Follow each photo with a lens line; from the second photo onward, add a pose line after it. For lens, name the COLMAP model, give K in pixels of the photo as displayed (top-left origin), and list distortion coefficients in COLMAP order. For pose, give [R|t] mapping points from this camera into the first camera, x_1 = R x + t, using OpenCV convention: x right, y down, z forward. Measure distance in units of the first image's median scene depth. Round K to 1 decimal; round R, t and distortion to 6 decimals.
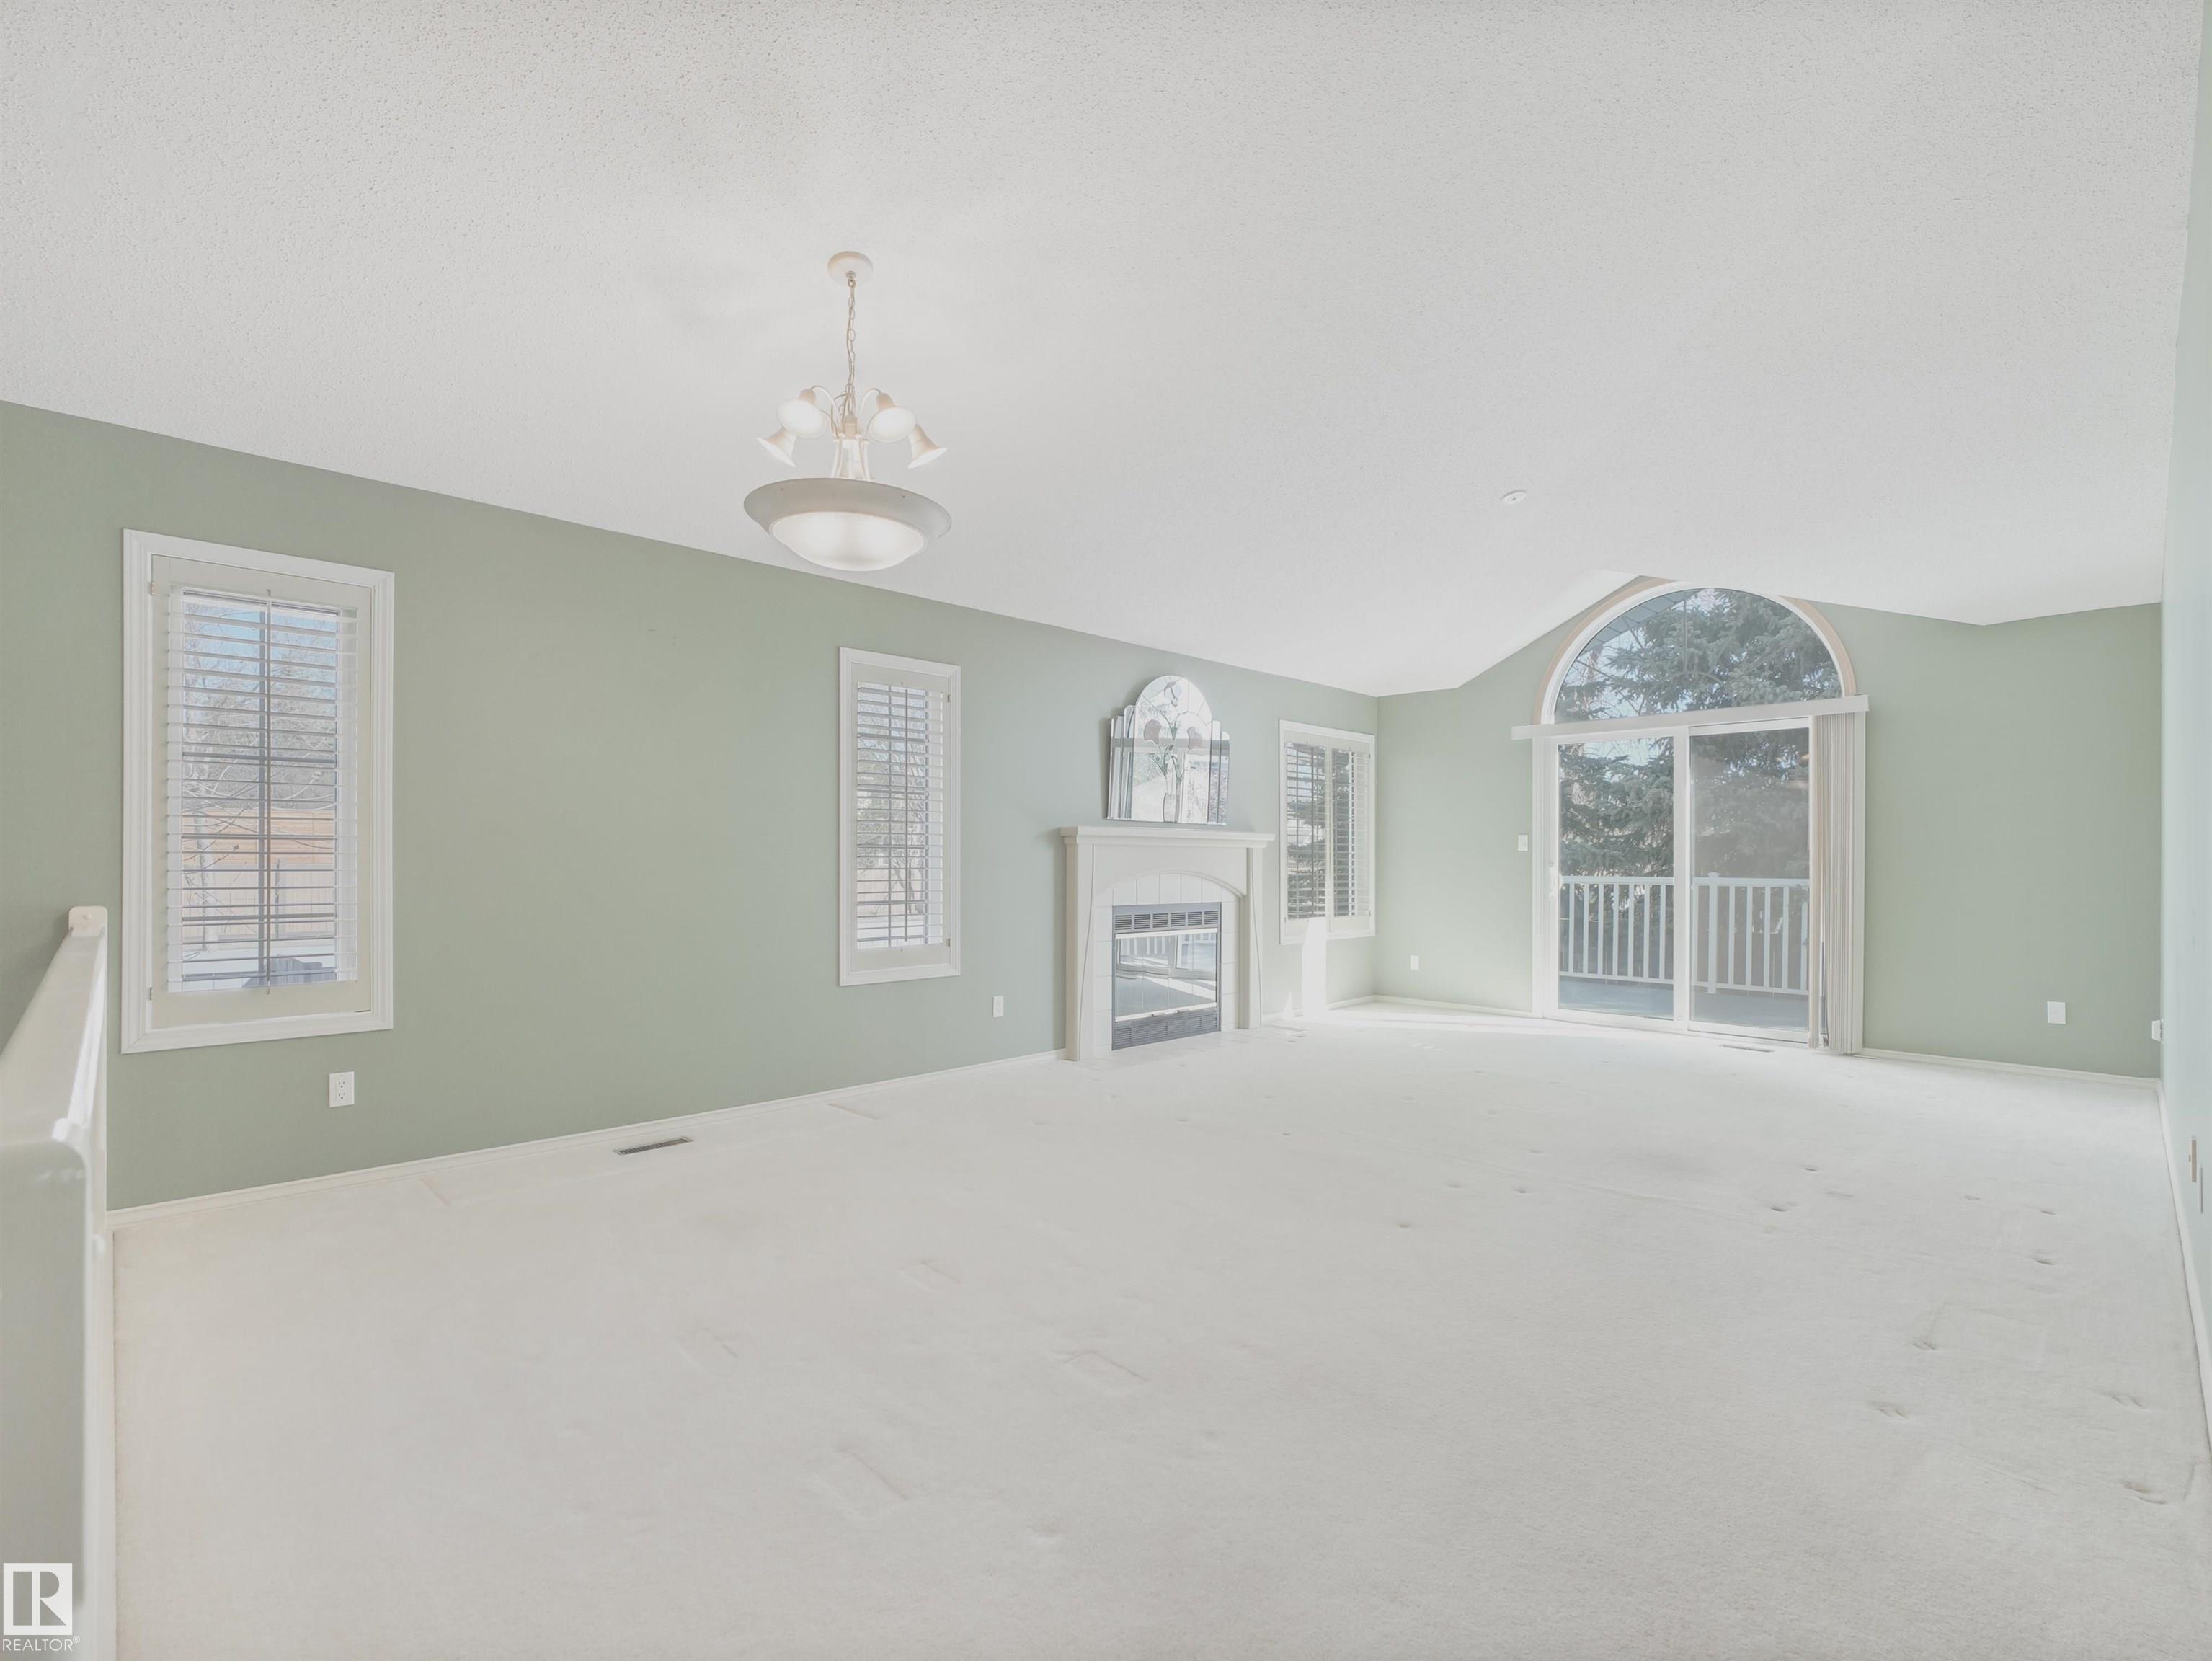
lens RADIAL K [[1013.9, 0, 1103.2], [0, 1013.9, 844.3], [0, 0, 1]] dist [-0.014796, -0.000366]
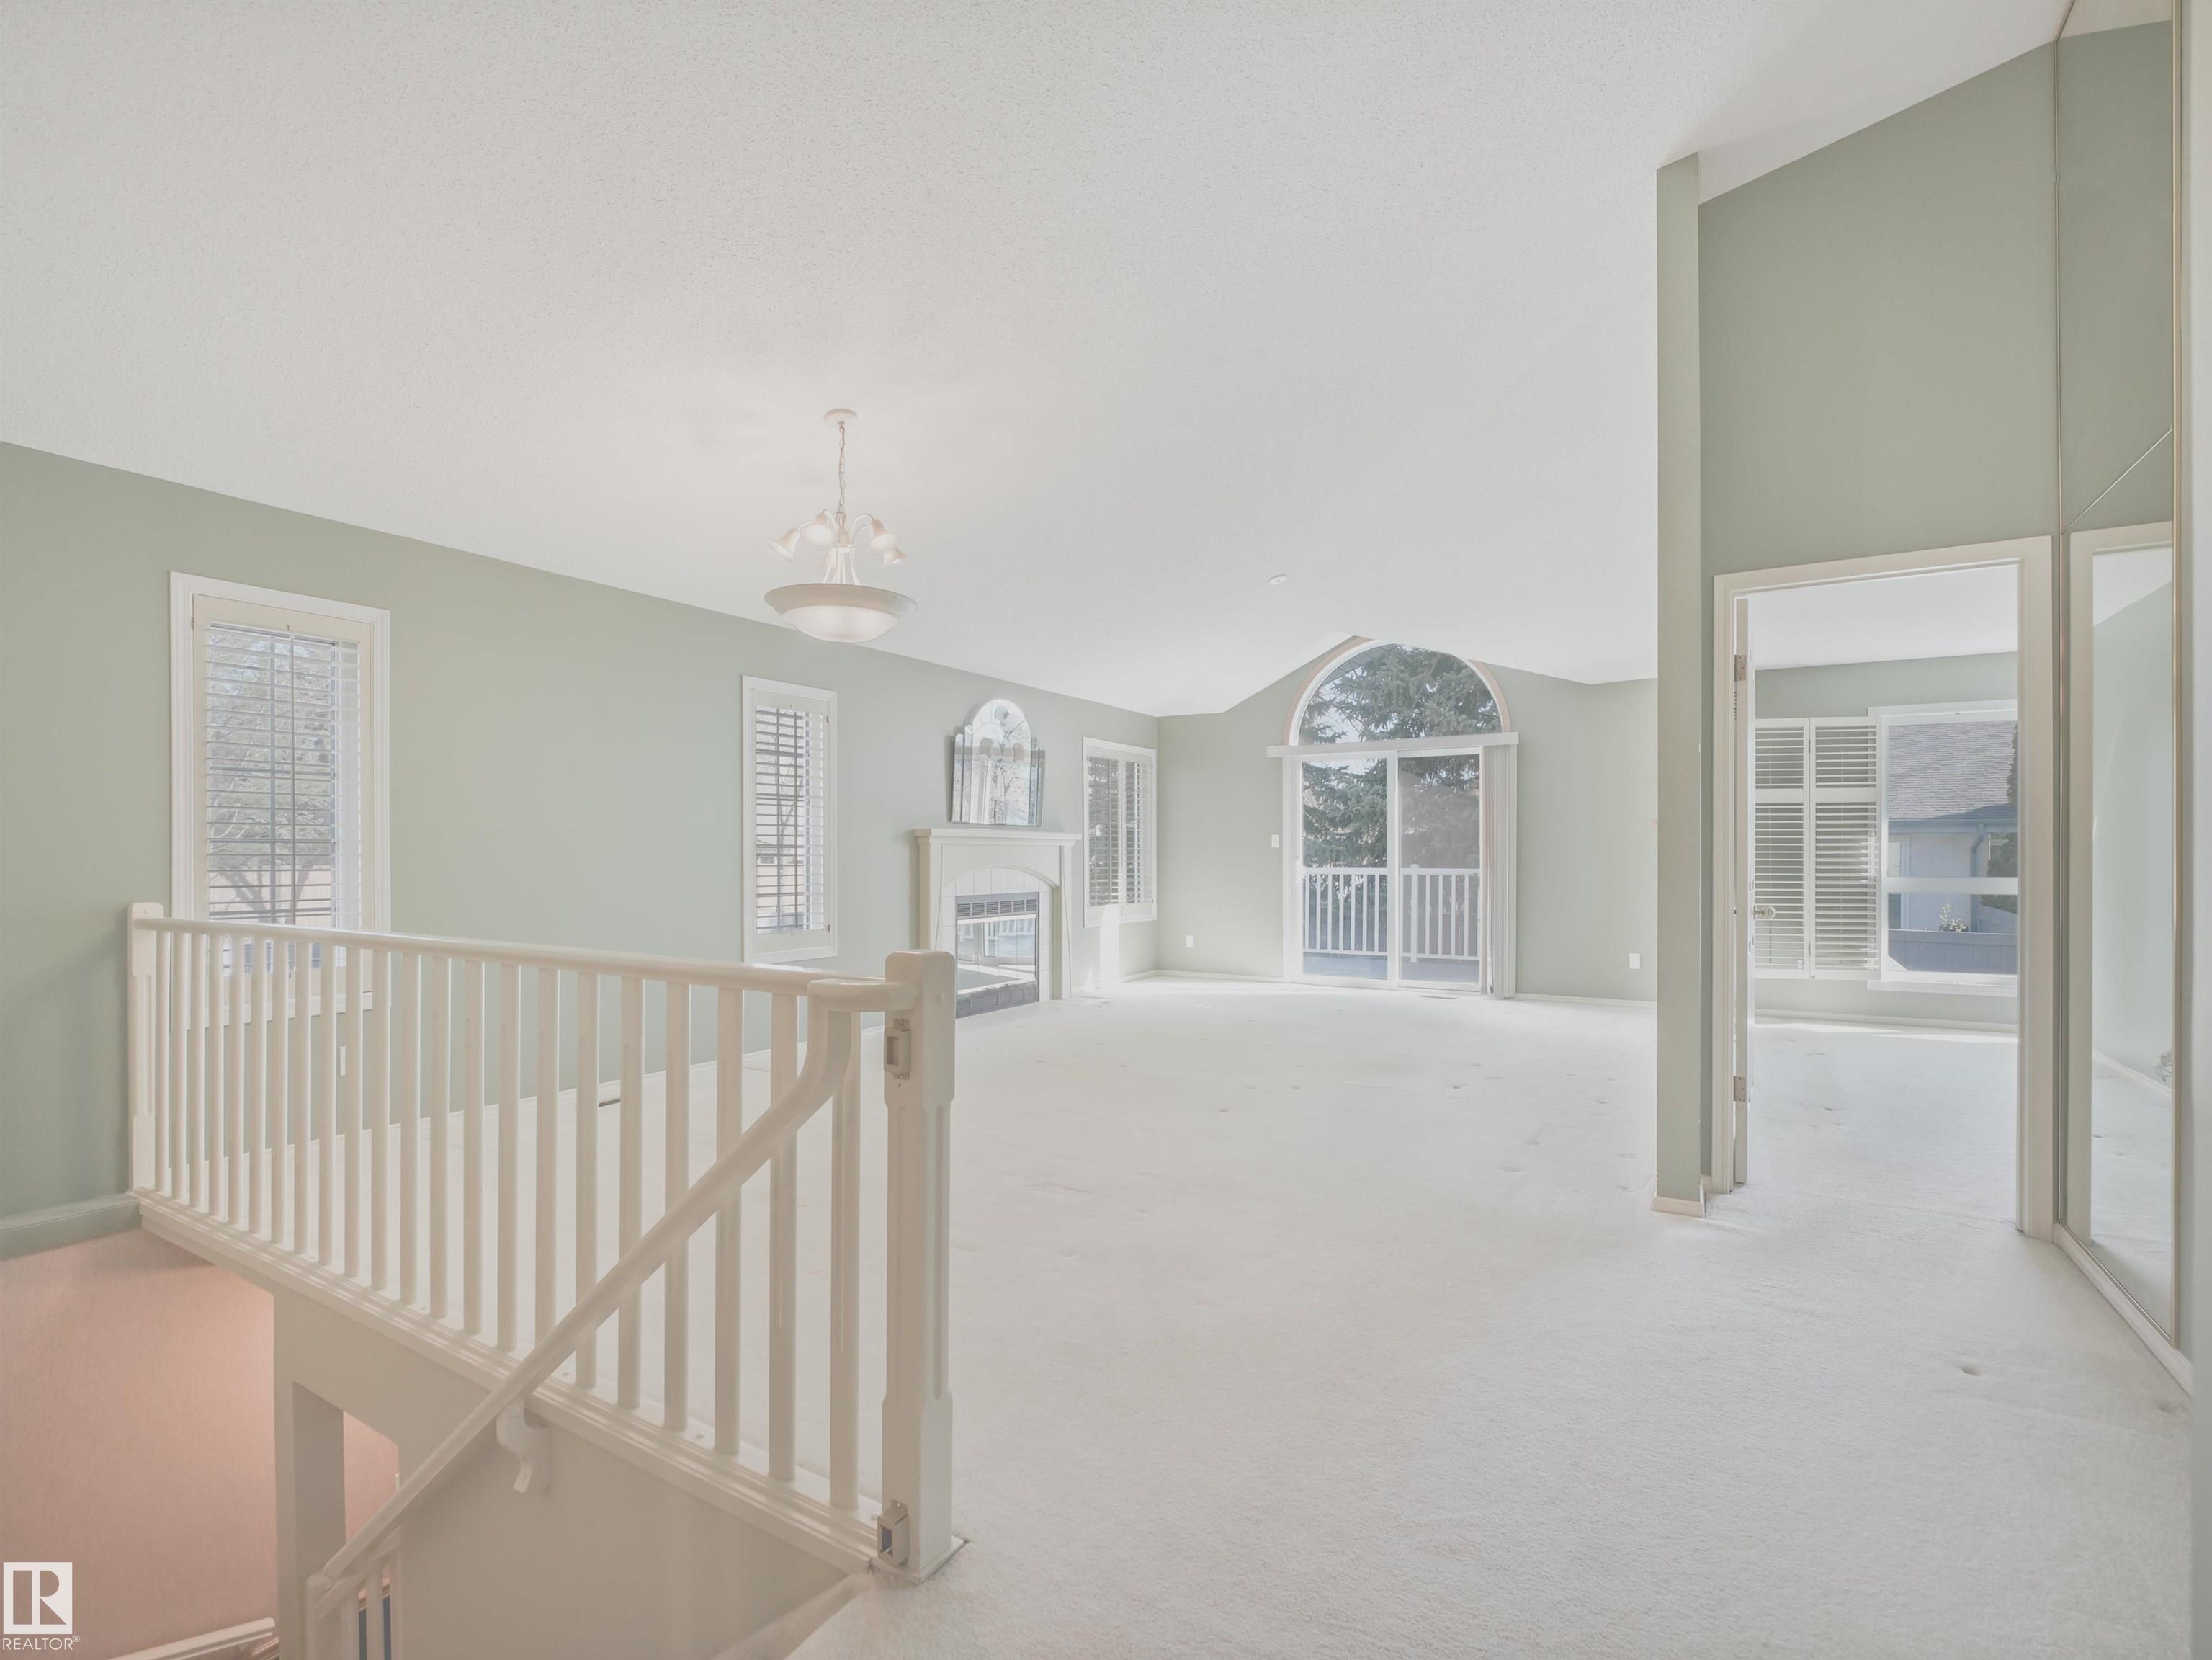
lens RADIAL K [[1005.8, 0, 1106.0], [0, 1005.8, 830.0], [0, 0, 1]] dist [-0.008942, -0.000291]
pose [[0.969492, 0.001785, 0.245115, -0.079467], [0.000474, 0.999958, -0.009159, -0.003530], [-0.245121, 0.008996, 0.969451, -0.128090]]
